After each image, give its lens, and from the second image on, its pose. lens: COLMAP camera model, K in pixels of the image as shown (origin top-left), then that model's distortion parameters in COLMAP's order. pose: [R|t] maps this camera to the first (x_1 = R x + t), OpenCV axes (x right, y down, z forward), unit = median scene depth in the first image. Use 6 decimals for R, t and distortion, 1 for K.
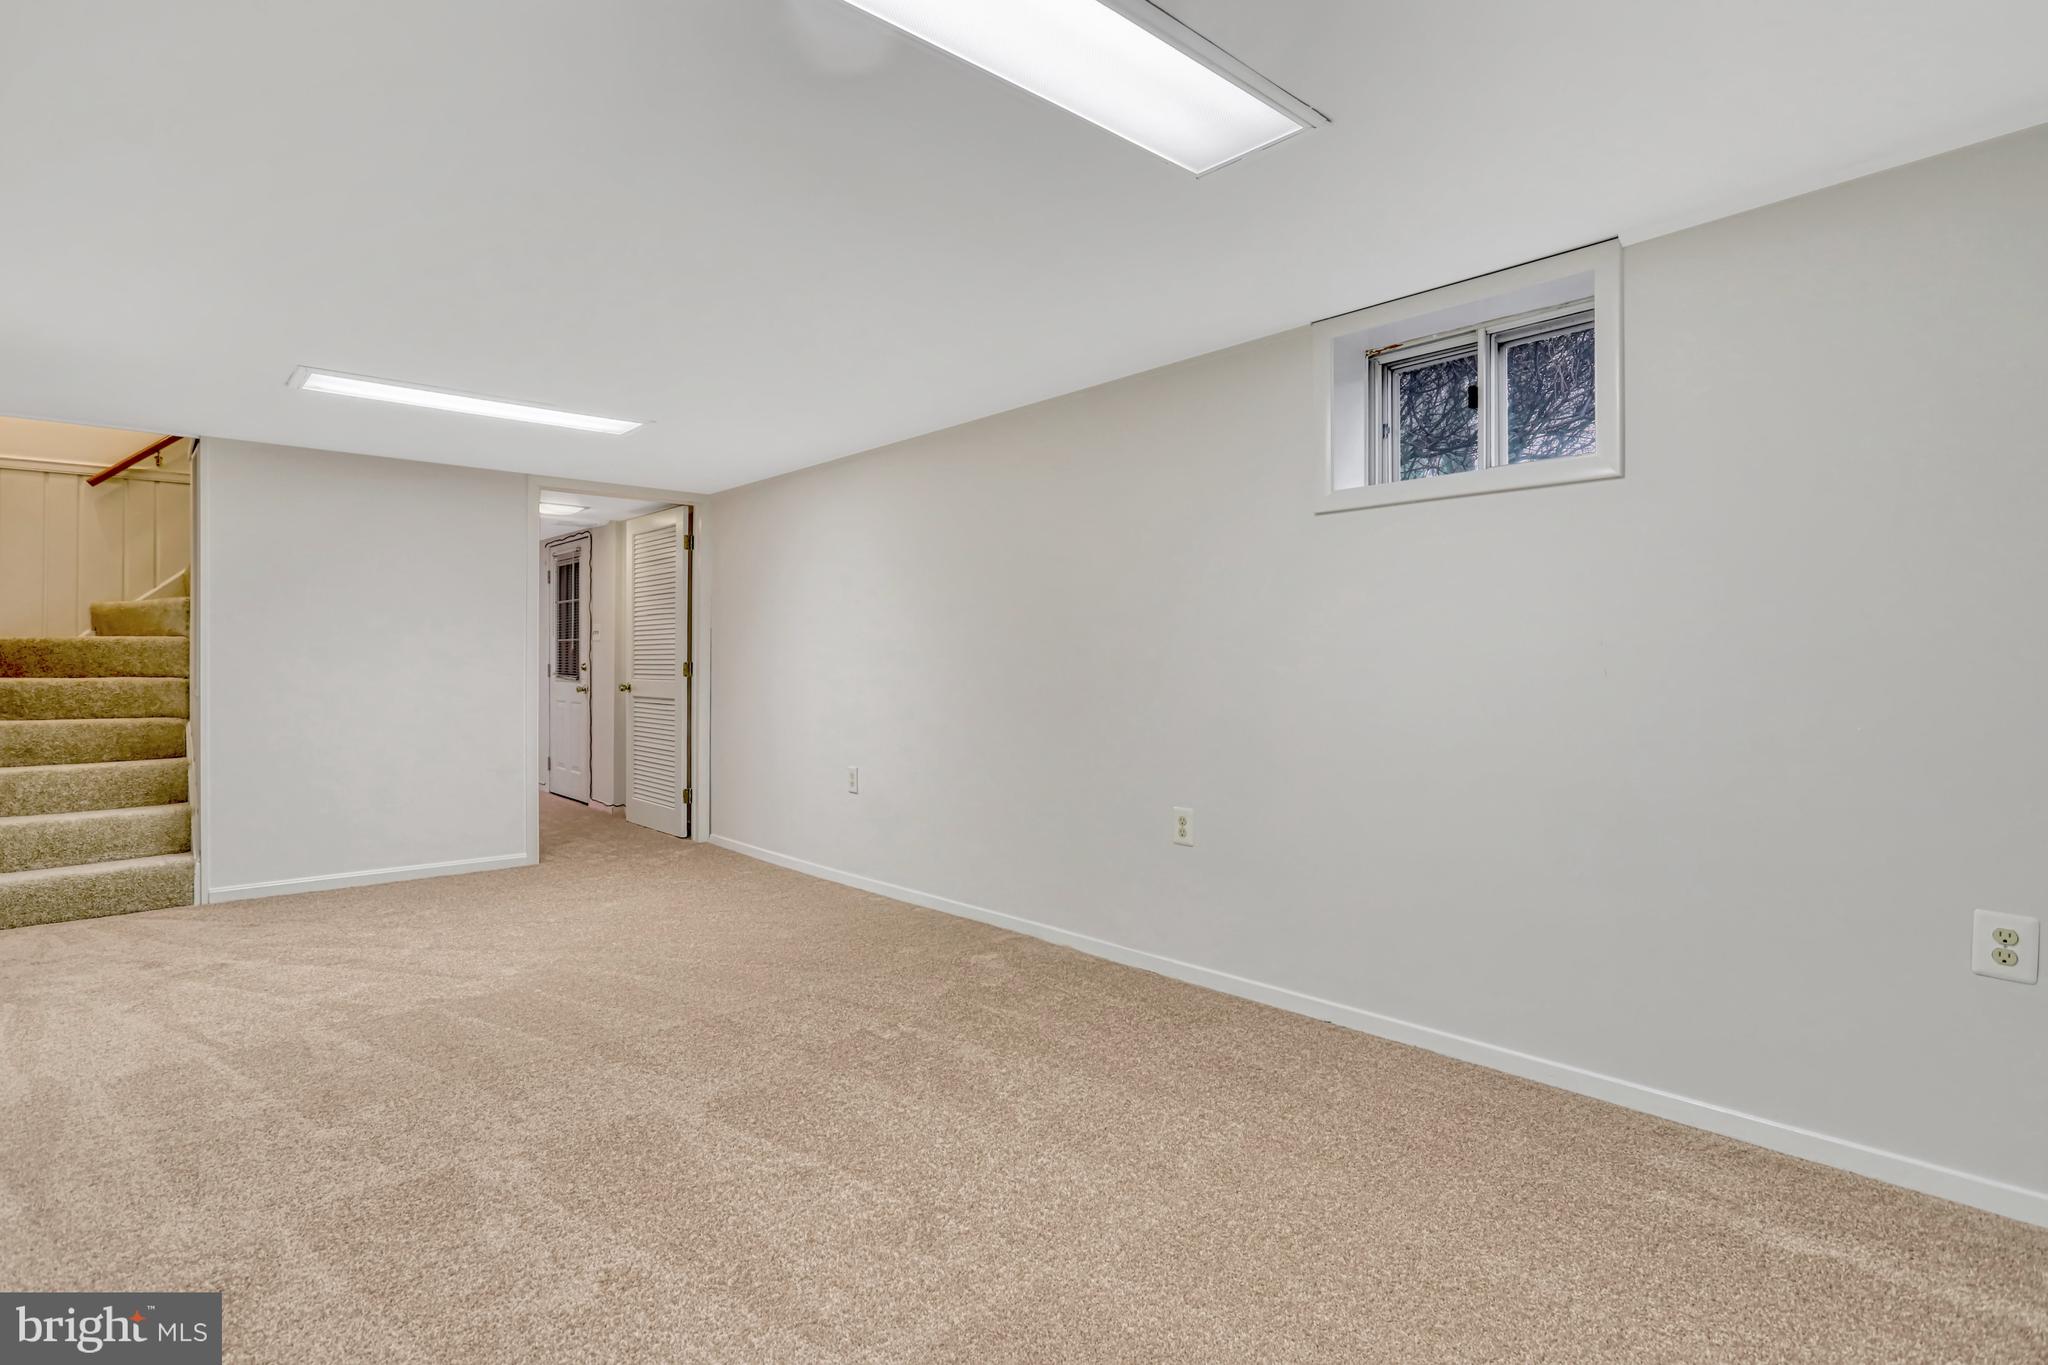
lens RADIAL K [[1018.2, 0, 1023.3], [0, 1018.2, 673.6], [0, 0, 1]] dist [-0.039676, 0.025248]
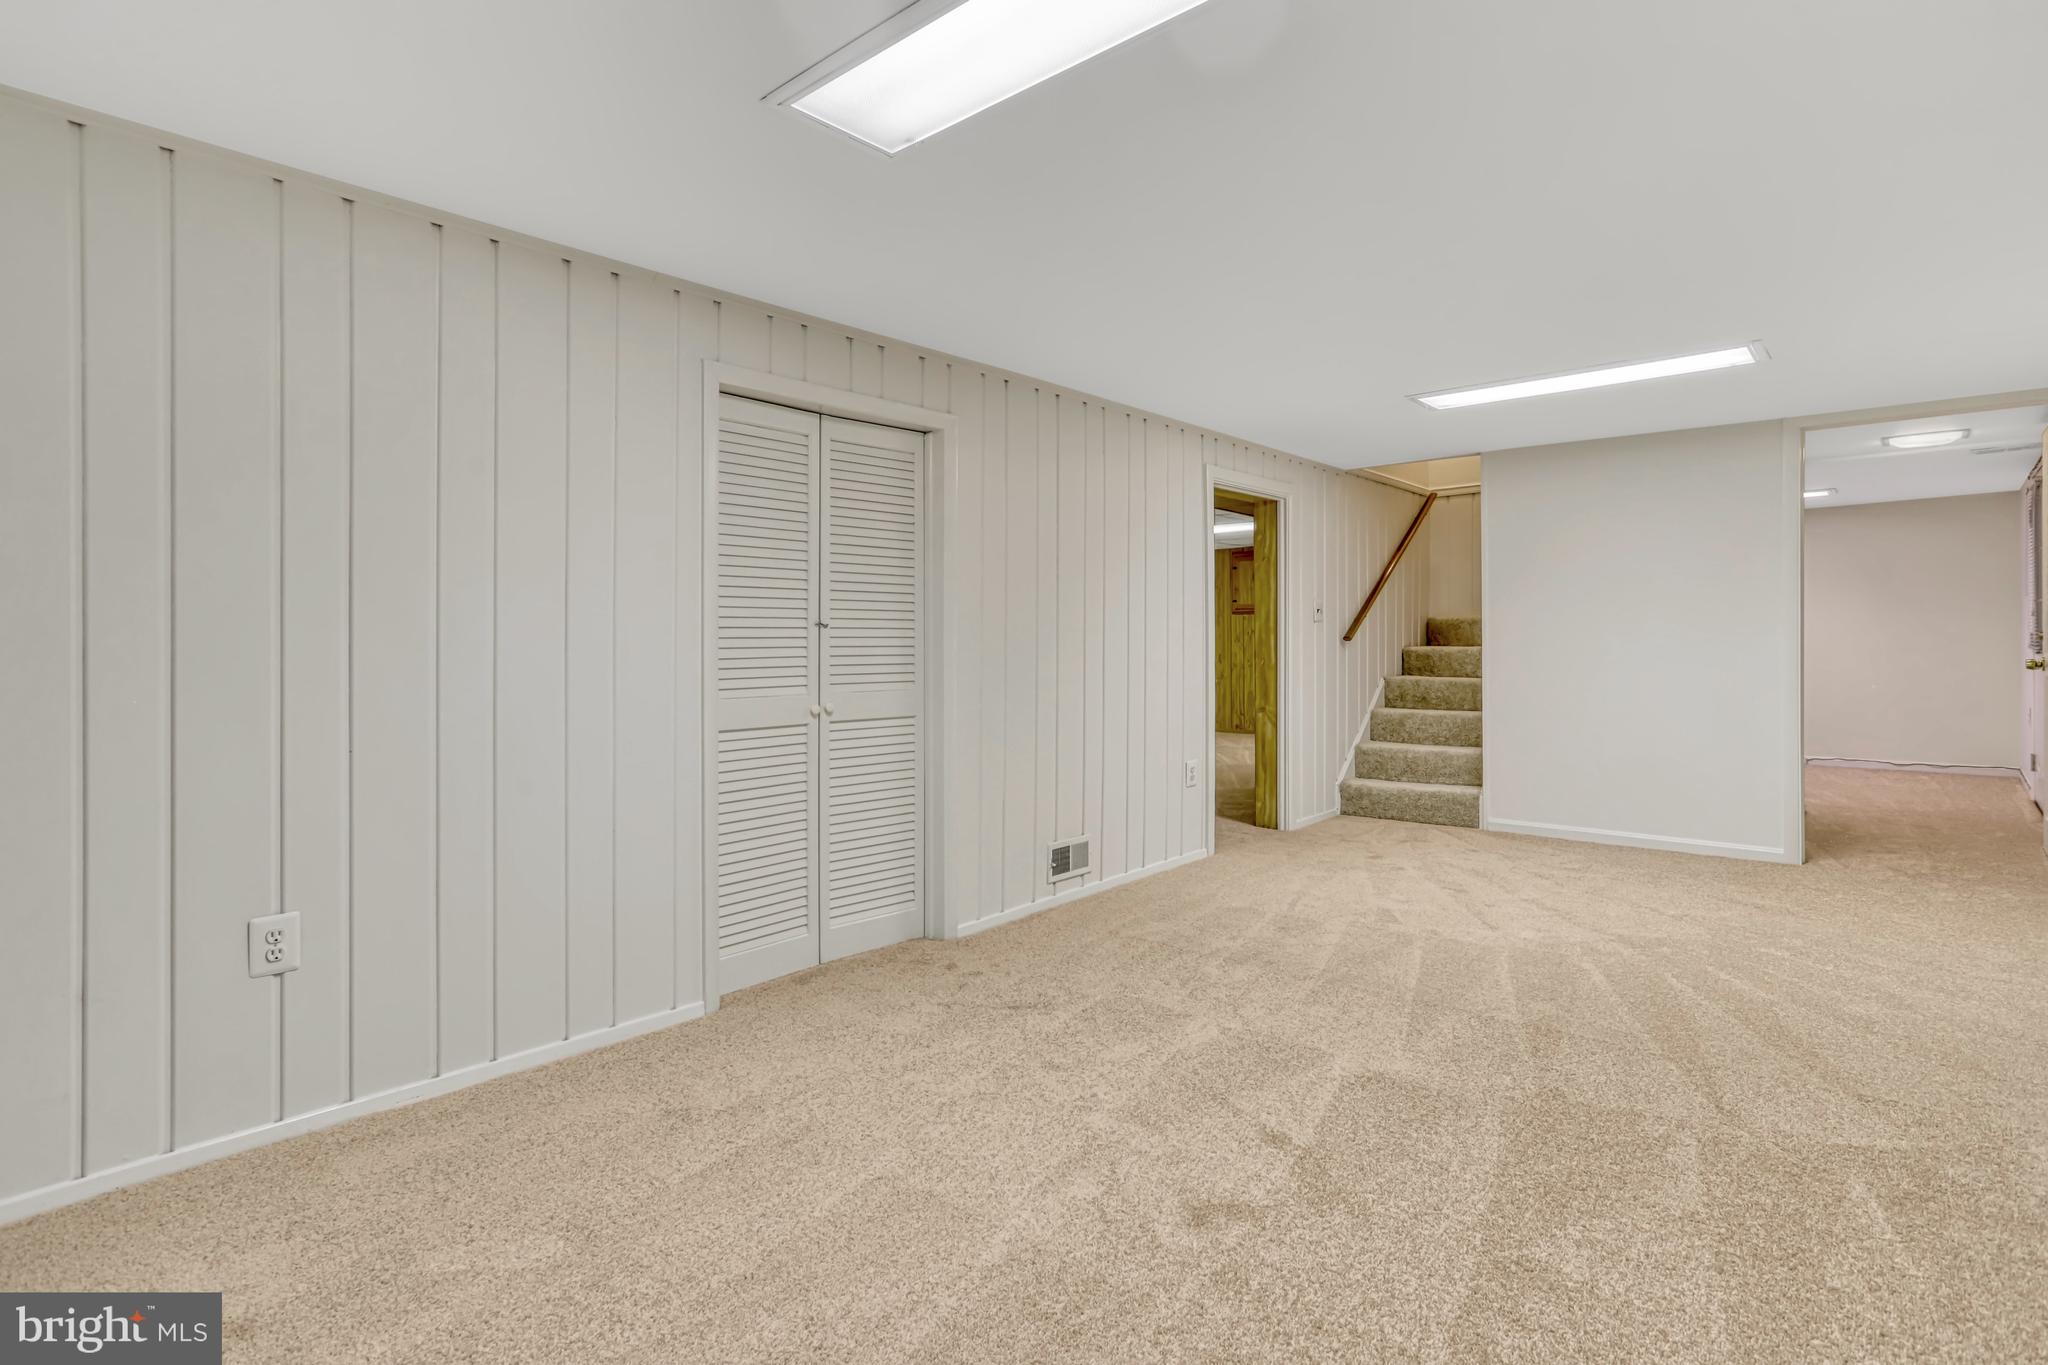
lens RADIAL K [[1018.2, 0, 1040.7], [0, 1018.2, 647.1], [0, 0, 1]] dist [-0.039676, 0.025248]
pose [[0.138276, 0.007486, -0.990365, 0.358263], [-0.002594, 0.999971, 0.007196, -0.003712], [0.990390, 0.001574, 0.138292, 0.295767]]
